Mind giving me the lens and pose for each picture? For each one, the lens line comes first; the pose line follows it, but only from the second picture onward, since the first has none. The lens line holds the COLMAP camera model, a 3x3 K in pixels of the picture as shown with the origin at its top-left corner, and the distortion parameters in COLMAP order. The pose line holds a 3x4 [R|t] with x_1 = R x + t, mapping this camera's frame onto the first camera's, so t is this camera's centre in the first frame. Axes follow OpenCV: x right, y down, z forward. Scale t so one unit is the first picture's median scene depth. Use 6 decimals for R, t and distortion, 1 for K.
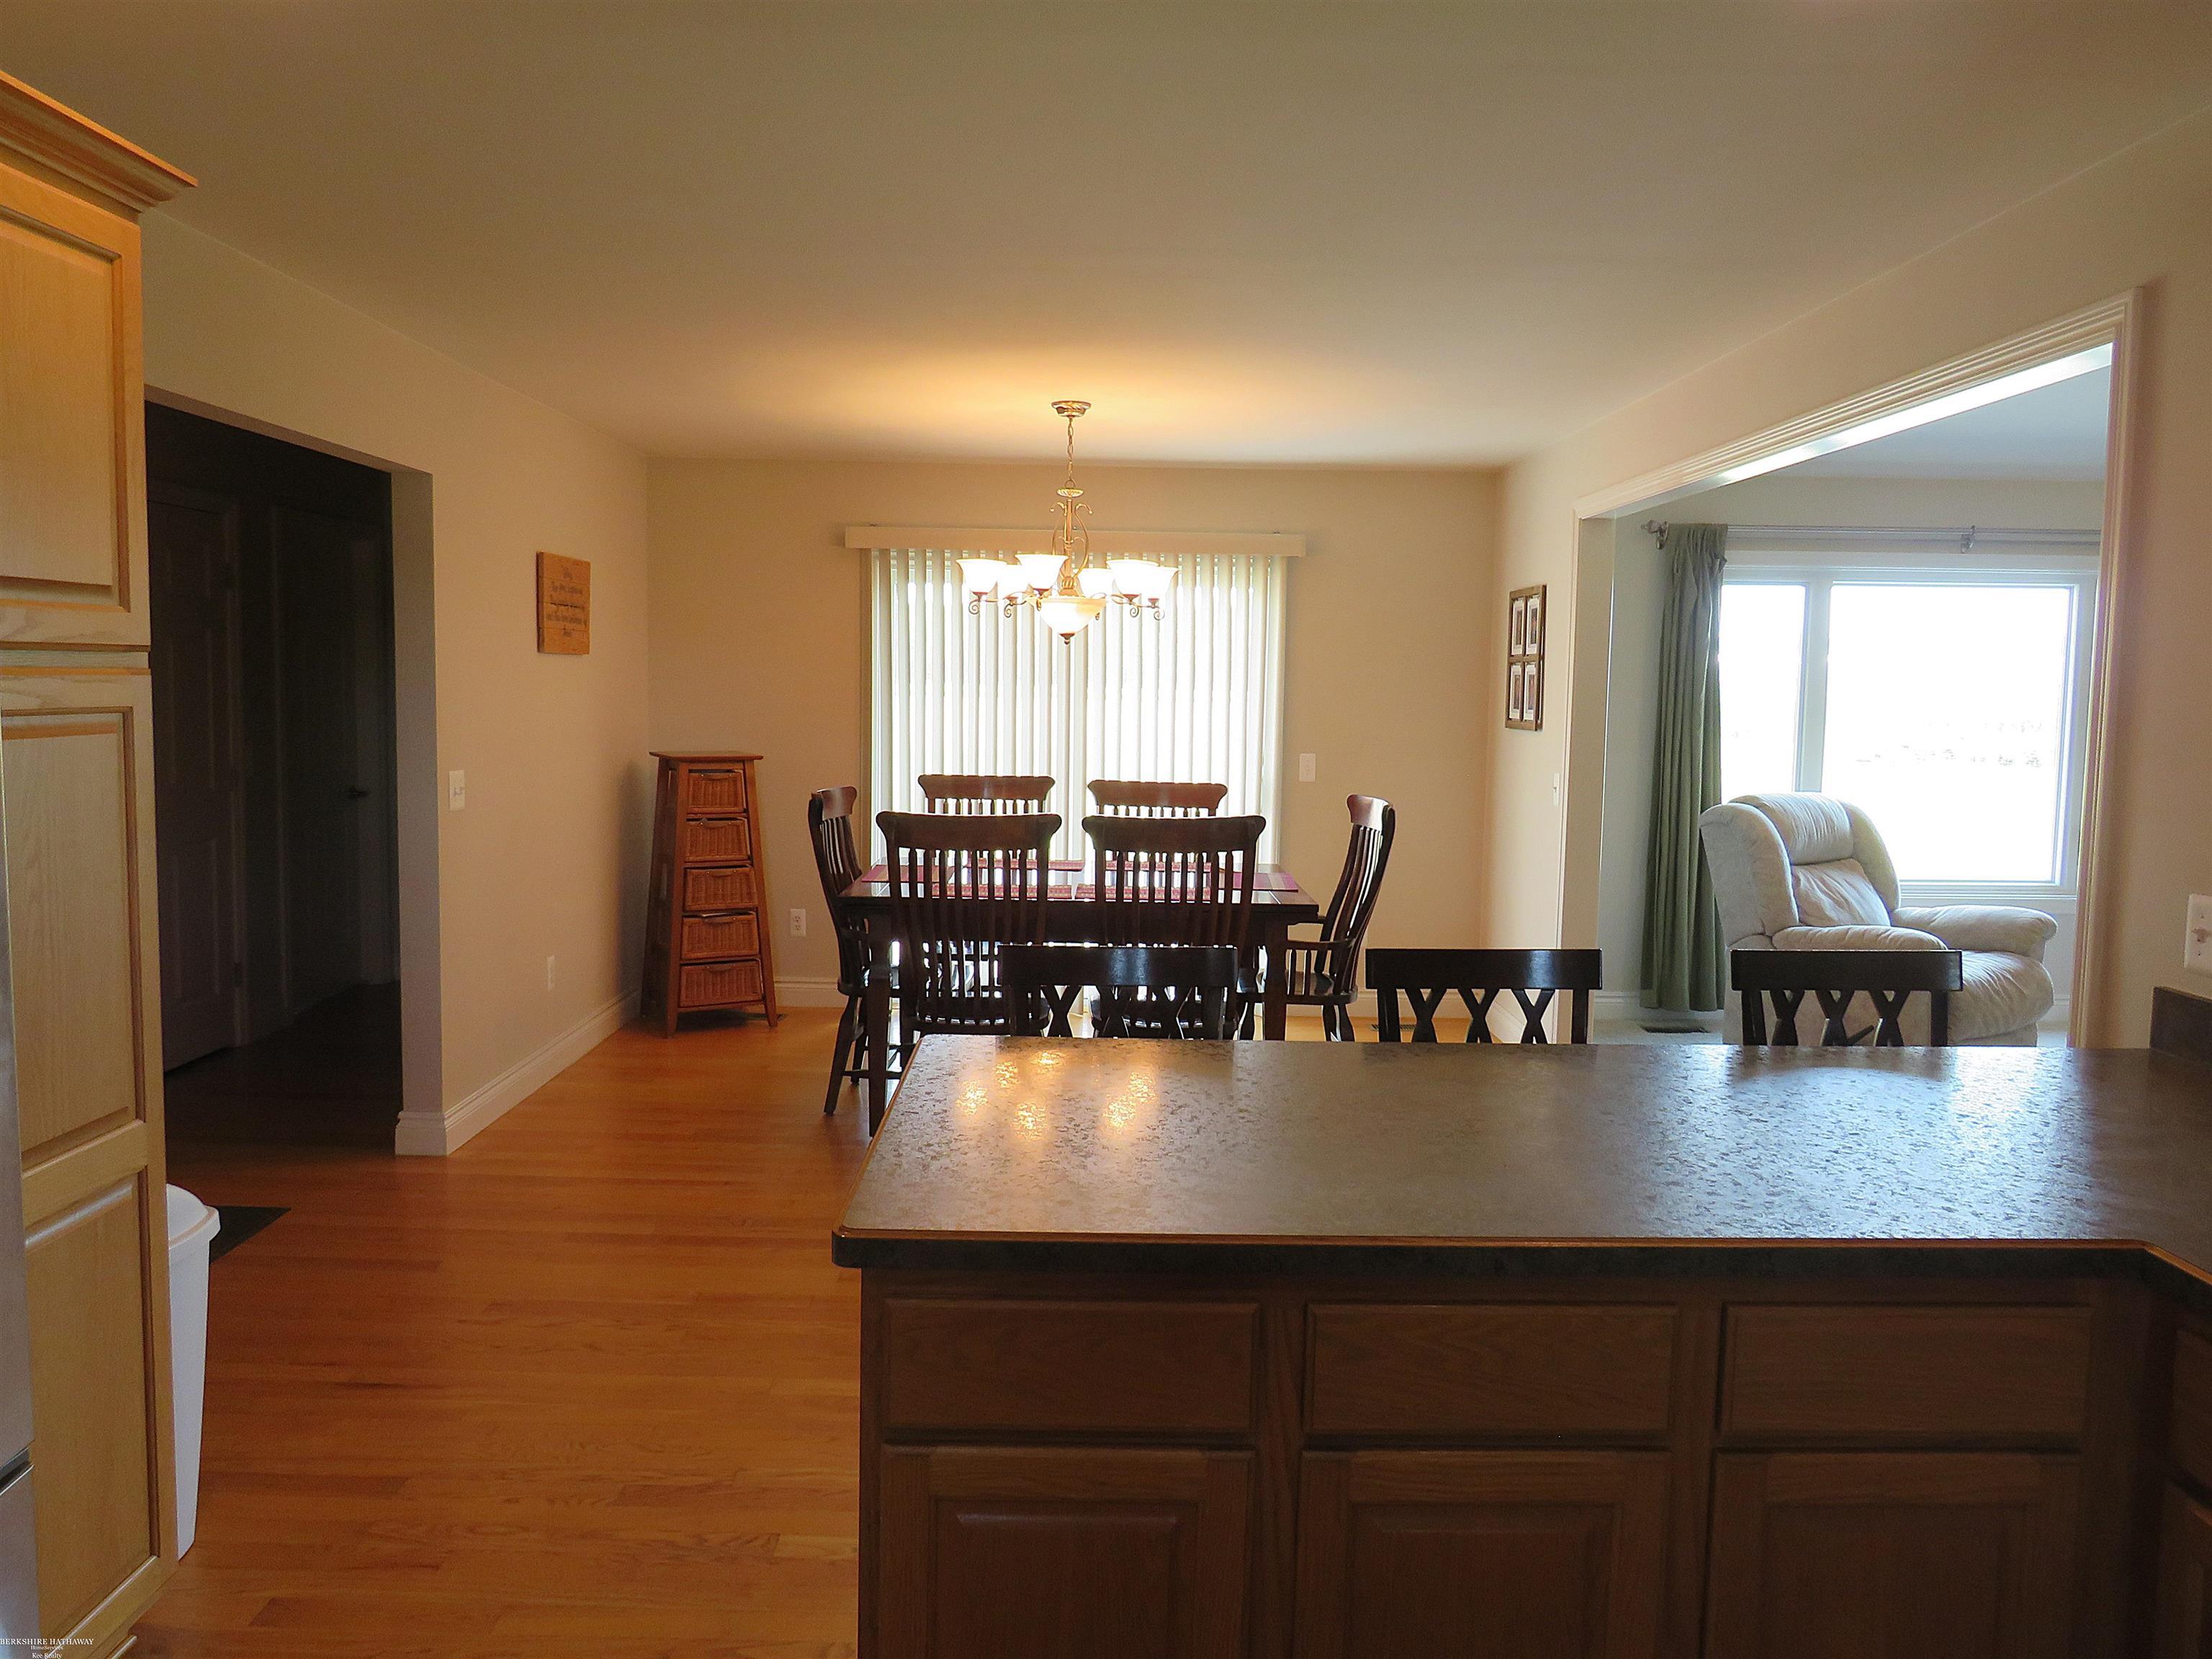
lens RADIAL K [[1582.8, 0, 1104.1], [0, 1582.8, 829.1], [0, 0, 1]] dist [-0.004198, -0.002785]
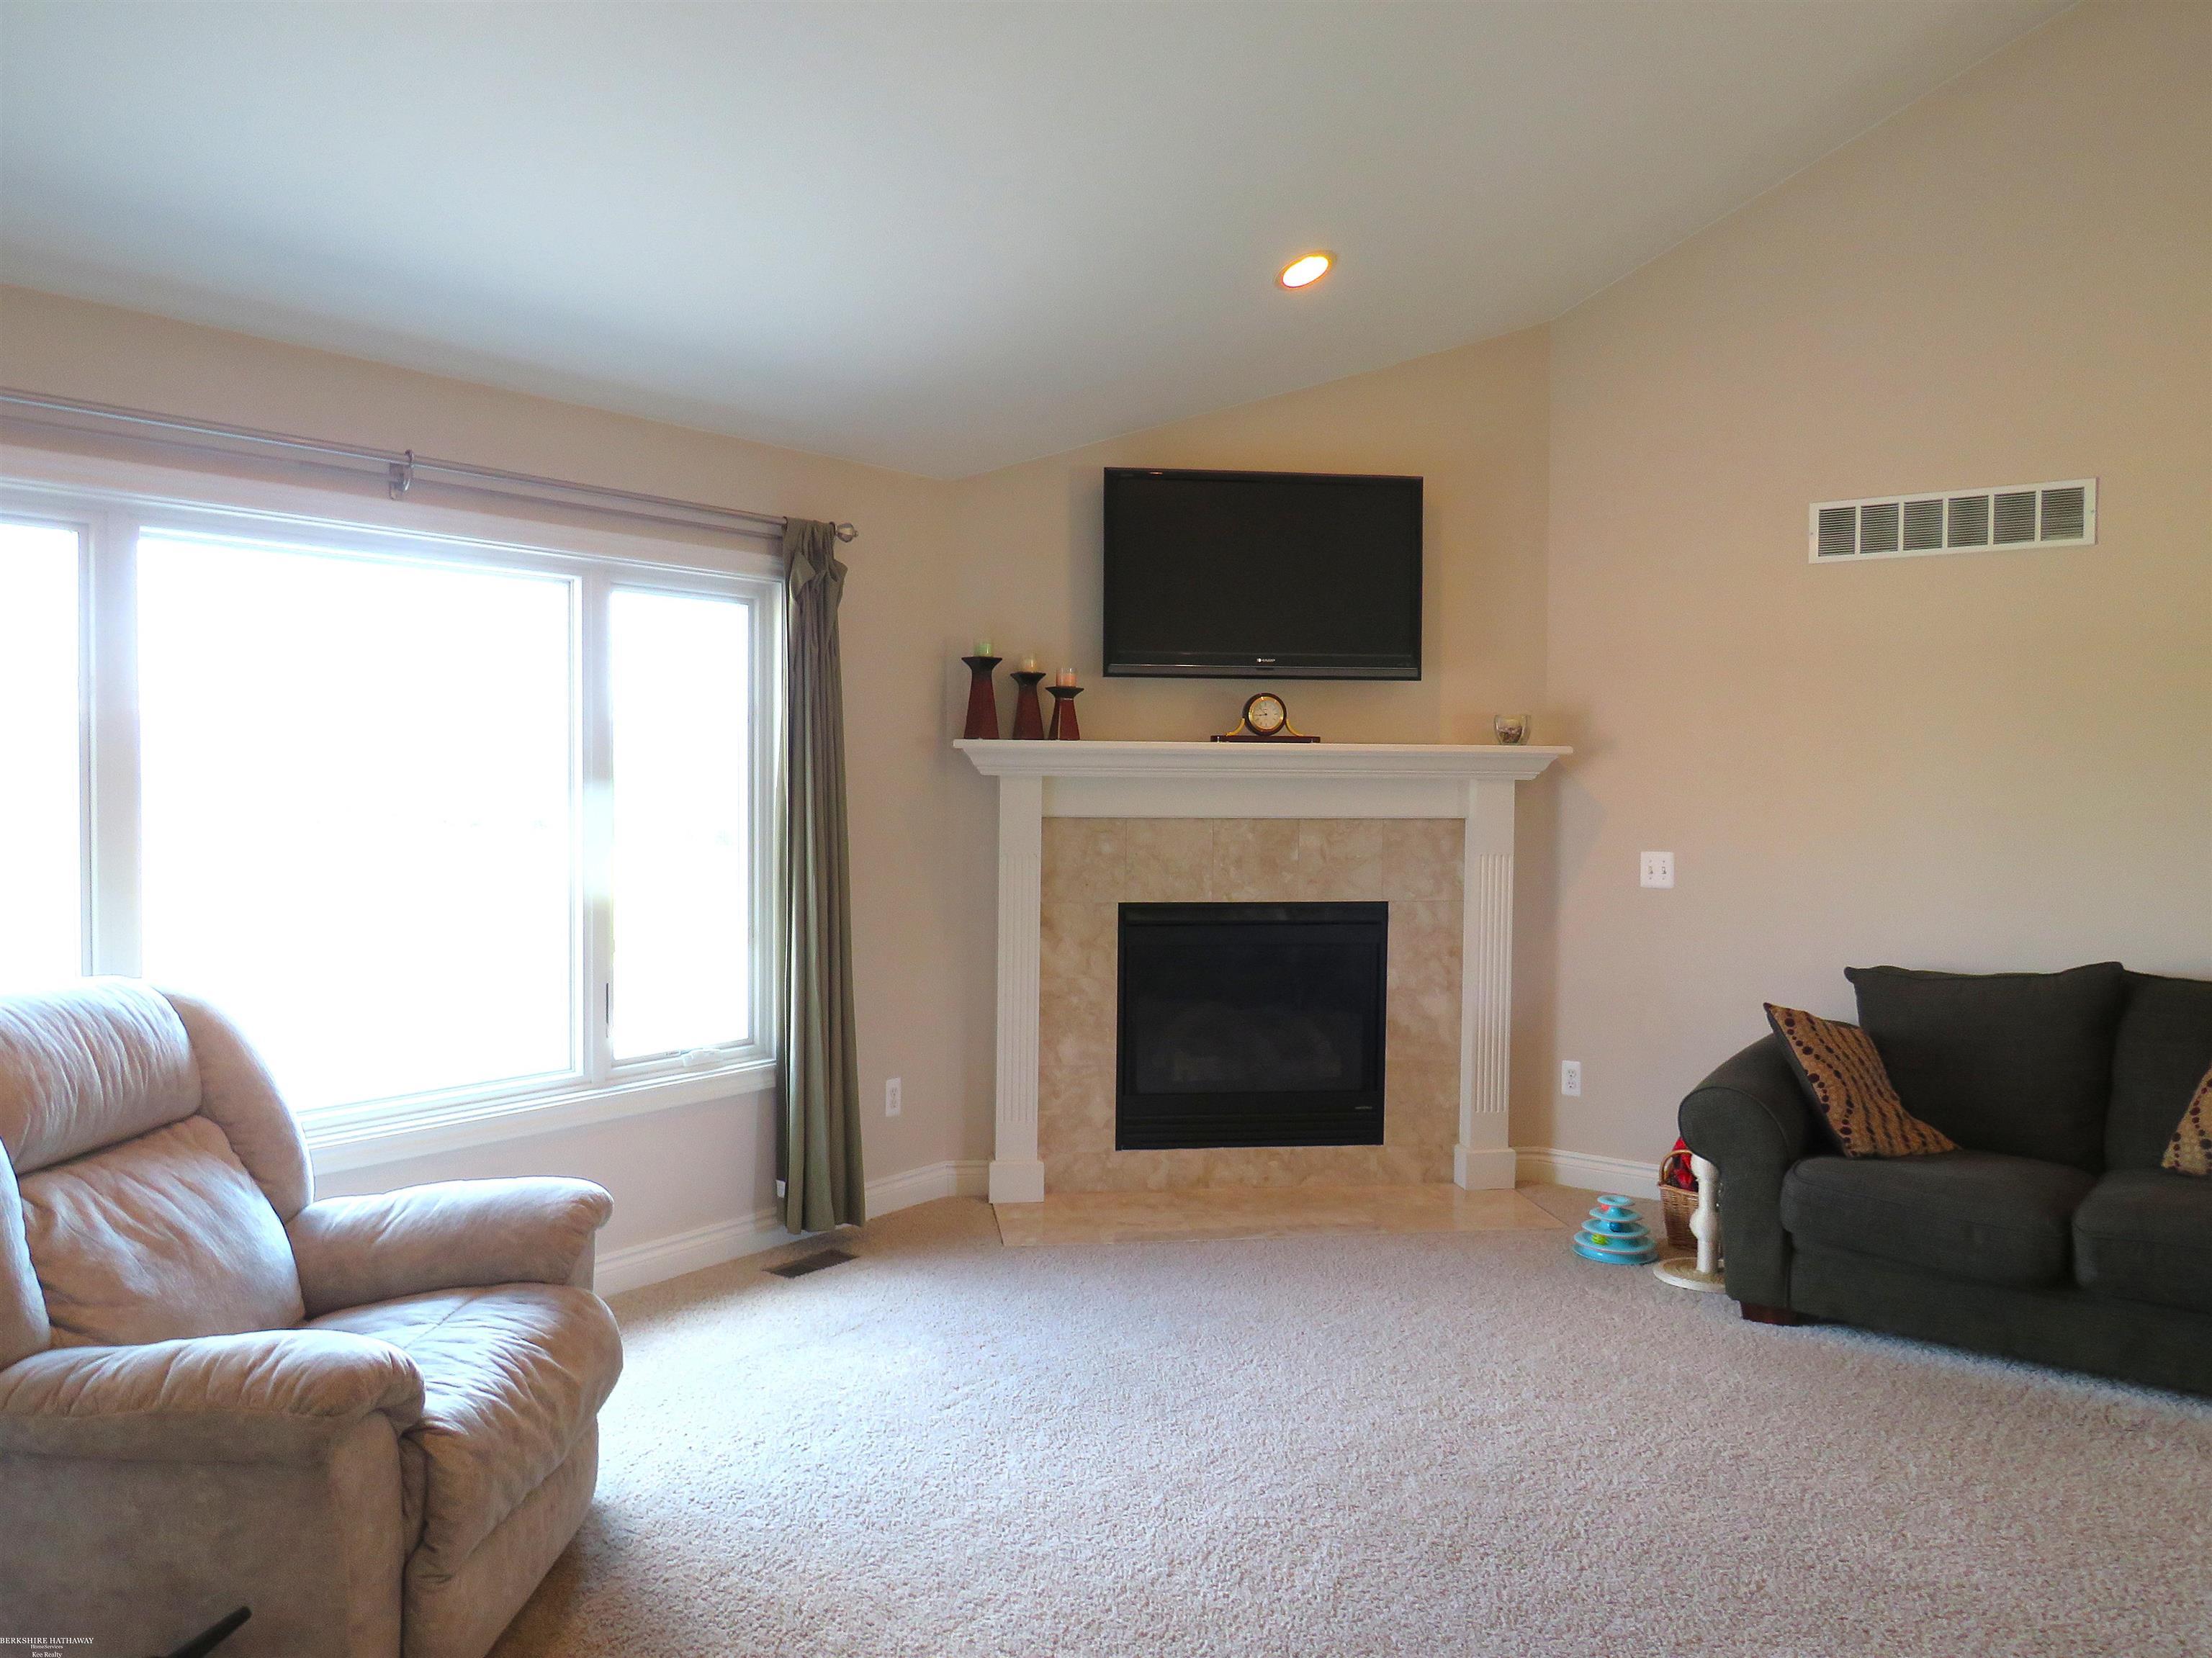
lens RADIAL K [[1582.6, 0, 1111.4], [0, 1582.6, 833.9], [0, 0, 1]] dist [-0.004198, -0.002785]
pose [[0.608238, -0.037834, 0.792853, 0.277560], [0.064944, 0.997886, -0.002204, -0.045110], [-0.791094, 0.052831, 0.609409, 0.514527]]
